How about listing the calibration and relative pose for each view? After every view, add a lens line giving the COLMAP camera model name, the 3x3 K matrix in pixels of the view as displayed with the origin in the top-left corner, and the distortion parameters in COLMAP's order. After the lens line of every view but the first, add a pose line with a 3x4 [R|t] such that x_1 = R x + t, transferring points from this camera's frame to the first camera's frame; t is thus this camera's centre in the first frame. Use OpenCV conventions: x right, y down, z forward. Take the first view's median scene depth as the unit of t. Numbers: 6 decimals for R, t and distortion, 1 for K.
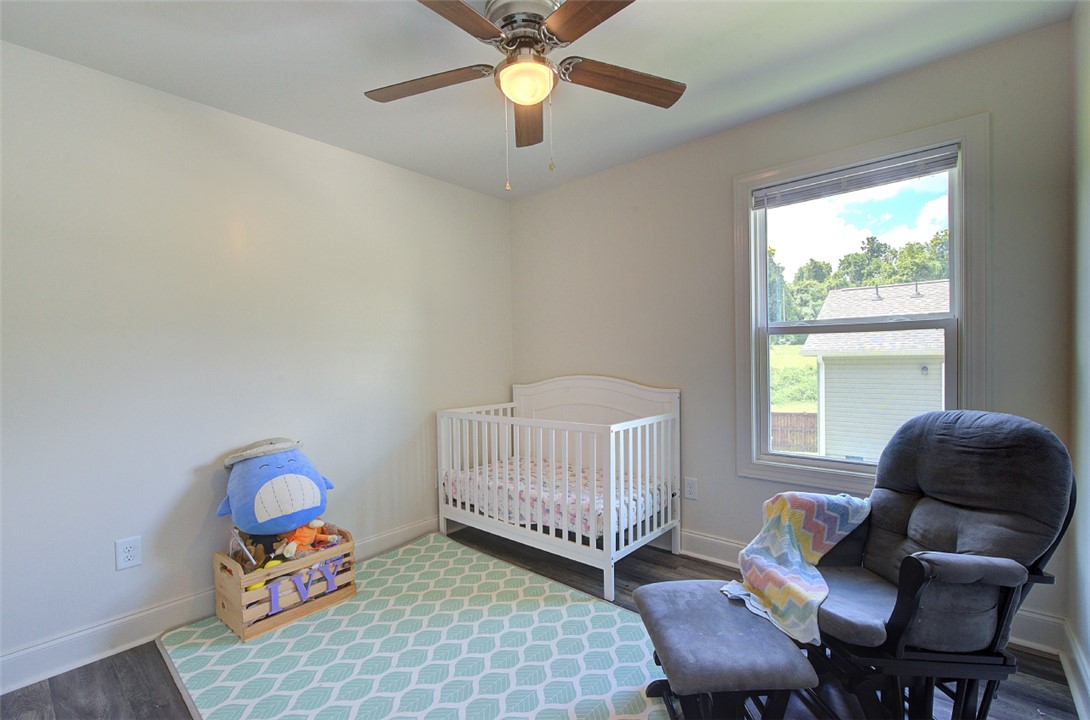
lens RADIAL K [[476.6, 0, 550.9], [0, 476.6, 370.4], [0, 0, 1]] dist [-0.002827, -0.000059]
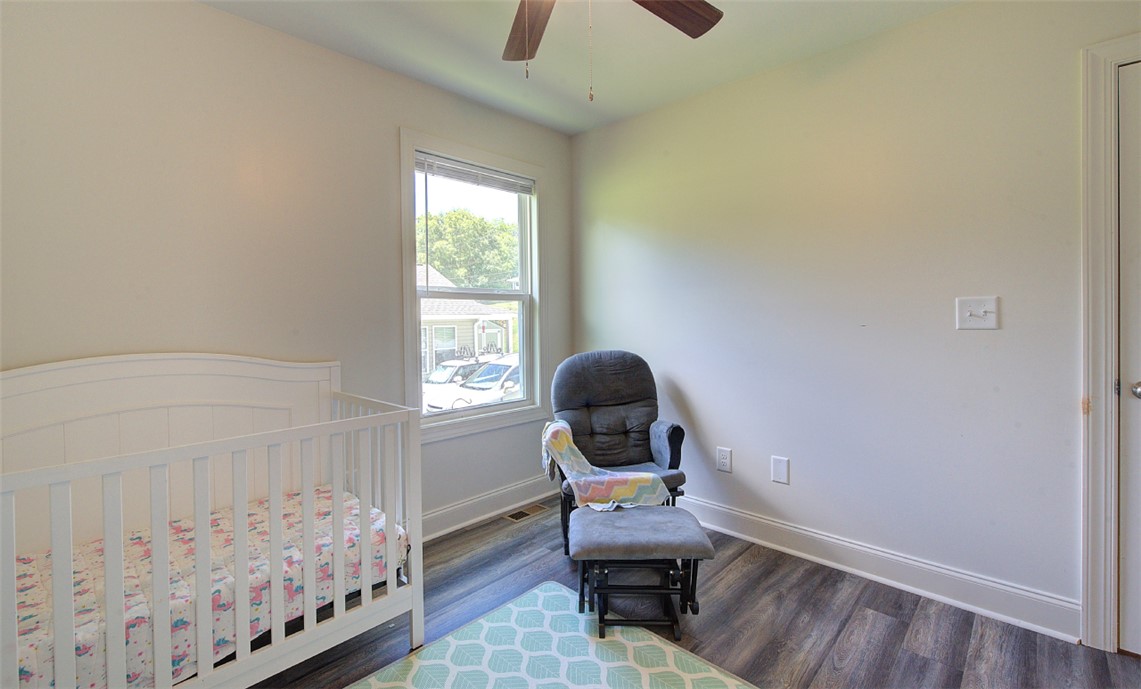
lens RADIAL K [[476.0, 0, 570.5], [0, 476.0, 344.5], [0, 0, 1]] dist [-0.000136, -0.000032]
pose [[0.070491, -0.035805, 0.996870, -0.549032], [0.040269, 0.998643, 0.033021, 0.000199], [-0.996699, 0.037816, 0.071837, 0.645255]]
